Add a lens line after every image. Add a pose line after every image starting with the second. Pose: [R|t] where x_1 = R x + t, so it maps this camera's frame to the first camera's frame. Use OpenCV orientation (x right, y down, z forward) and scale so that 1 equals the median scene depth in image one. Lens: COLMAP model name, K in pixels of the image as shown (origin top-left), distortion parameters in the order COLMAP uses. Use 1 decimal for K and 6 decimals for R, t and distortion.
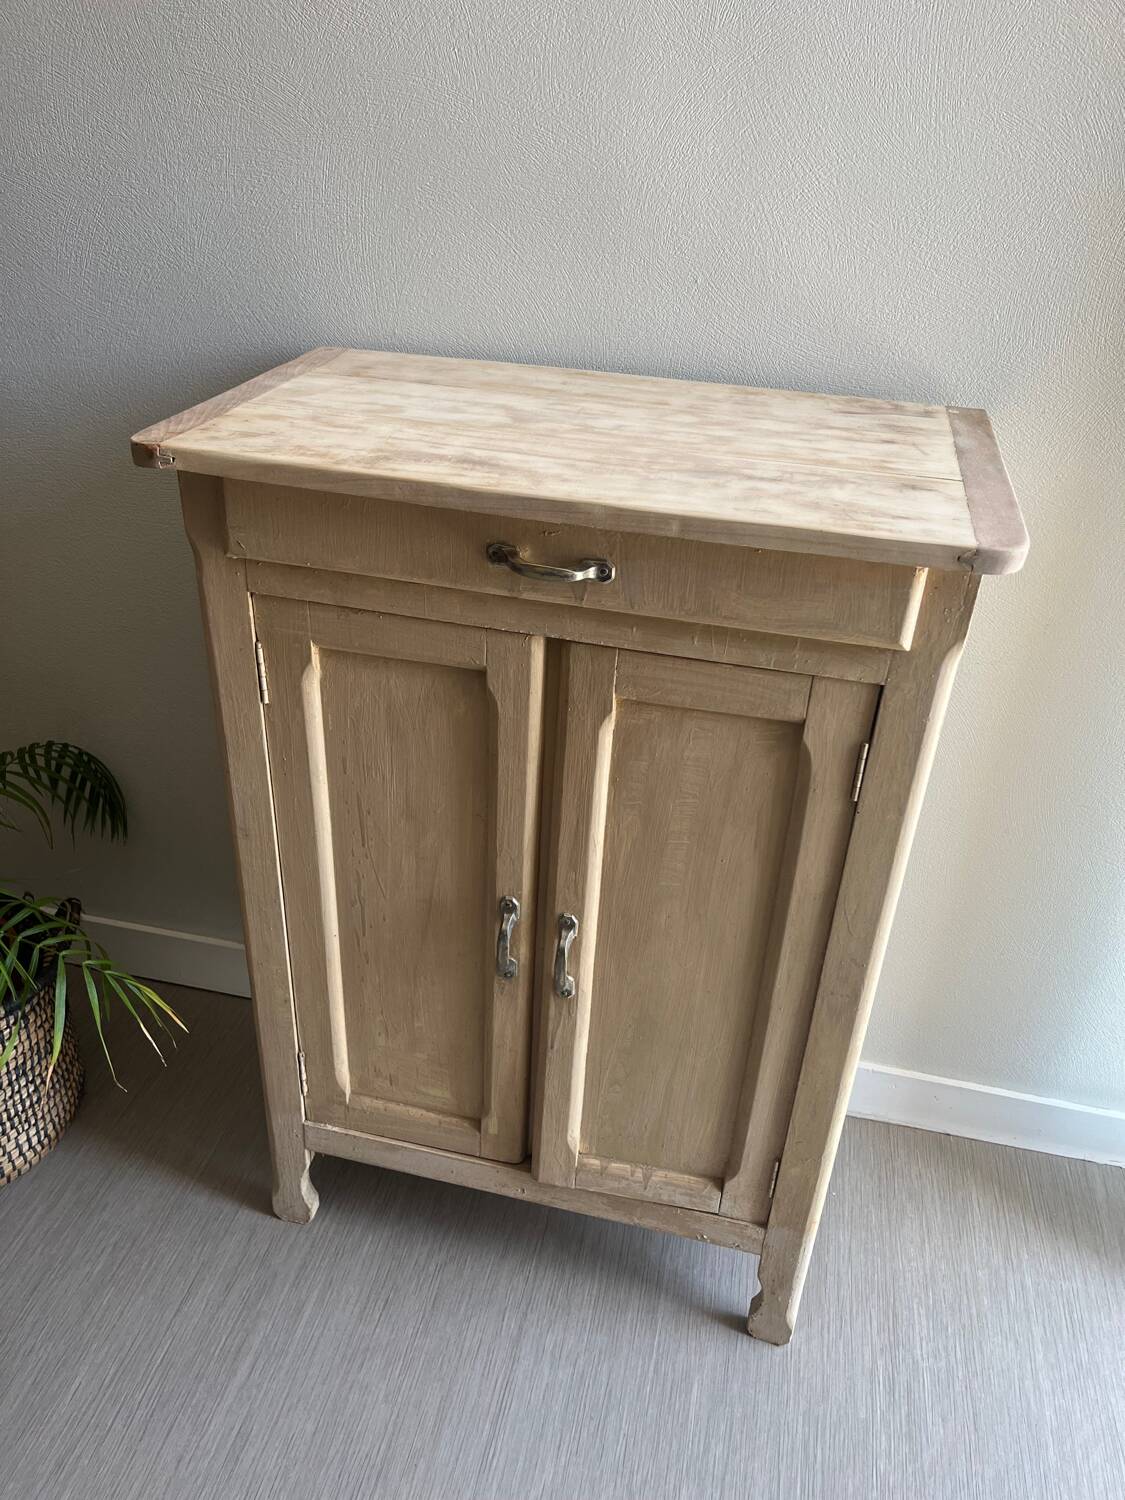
lens RADIAL K [[1153.8, 0, 564.6], [0, 1153.8, 764.5], [0, 0, 1]] dist [0.068977, -0.097831]
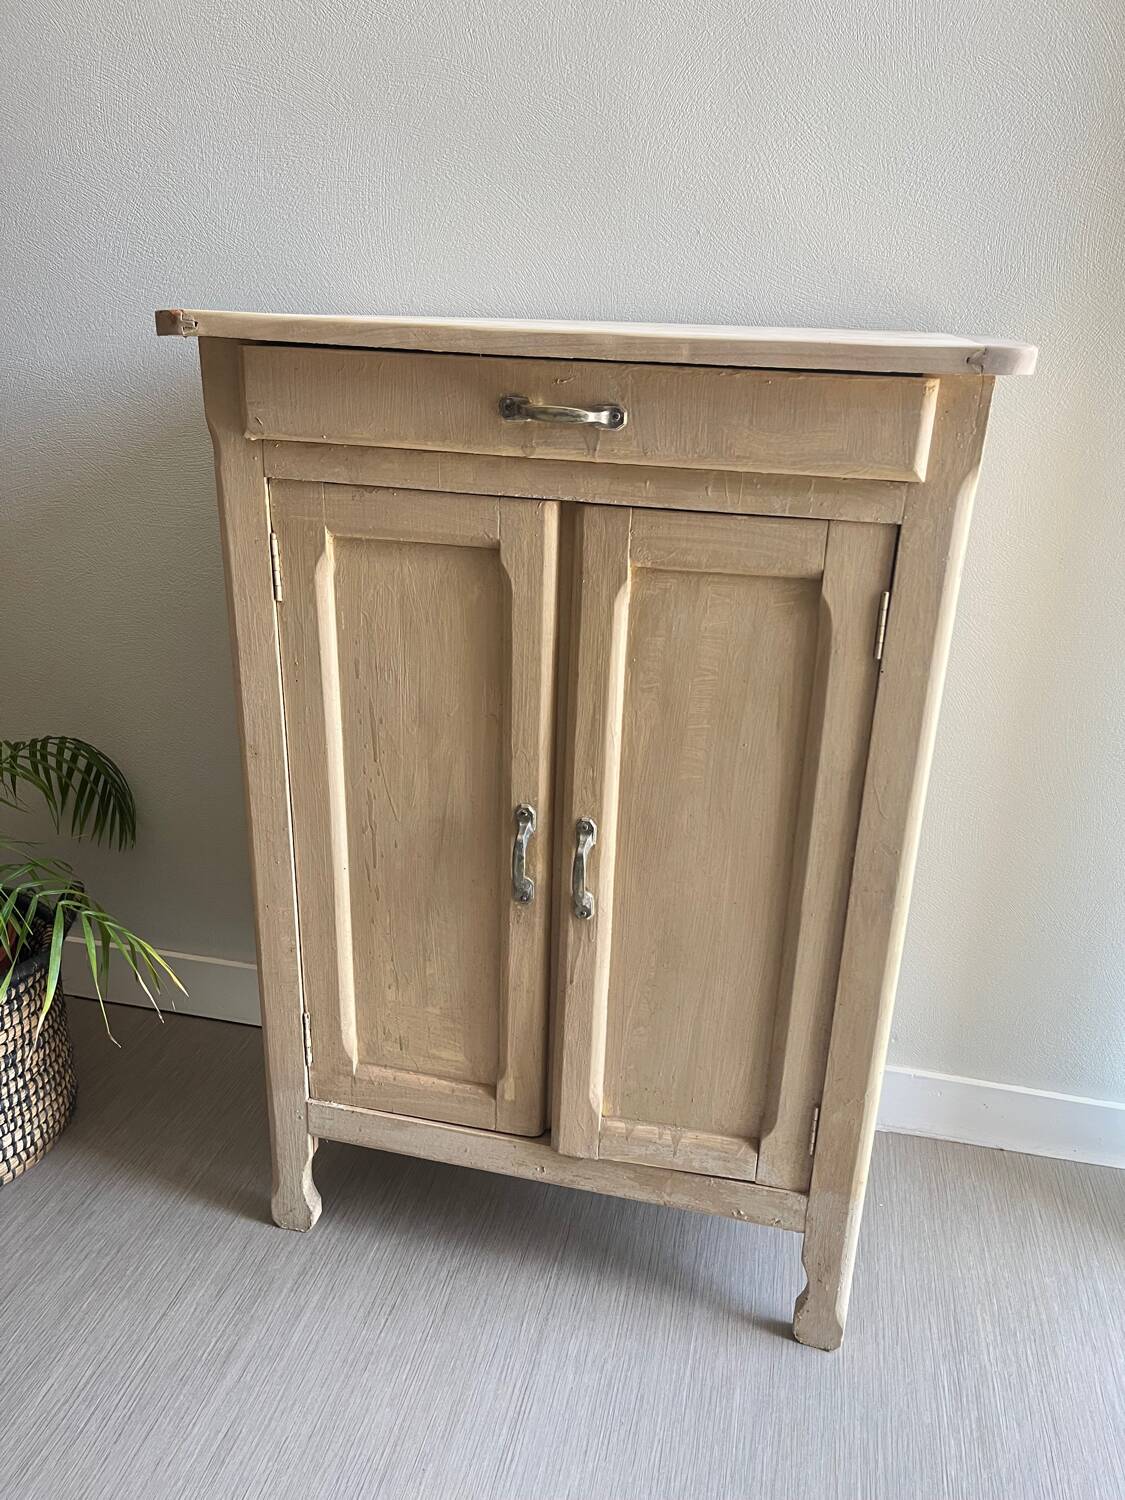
lens RADIAL K [[1153.8, 0, 565.7], [0, 1153.8, 760.6], [0, 0, 1]] dist [0.068977, -0.097831]
pose [[0.999821, -0.014766, -0.011794, -0.001928], [0.012541, 0.985291, -0.170423, 0.254475], [0.014137, 0.170245, 0.985300, 0.044907]]
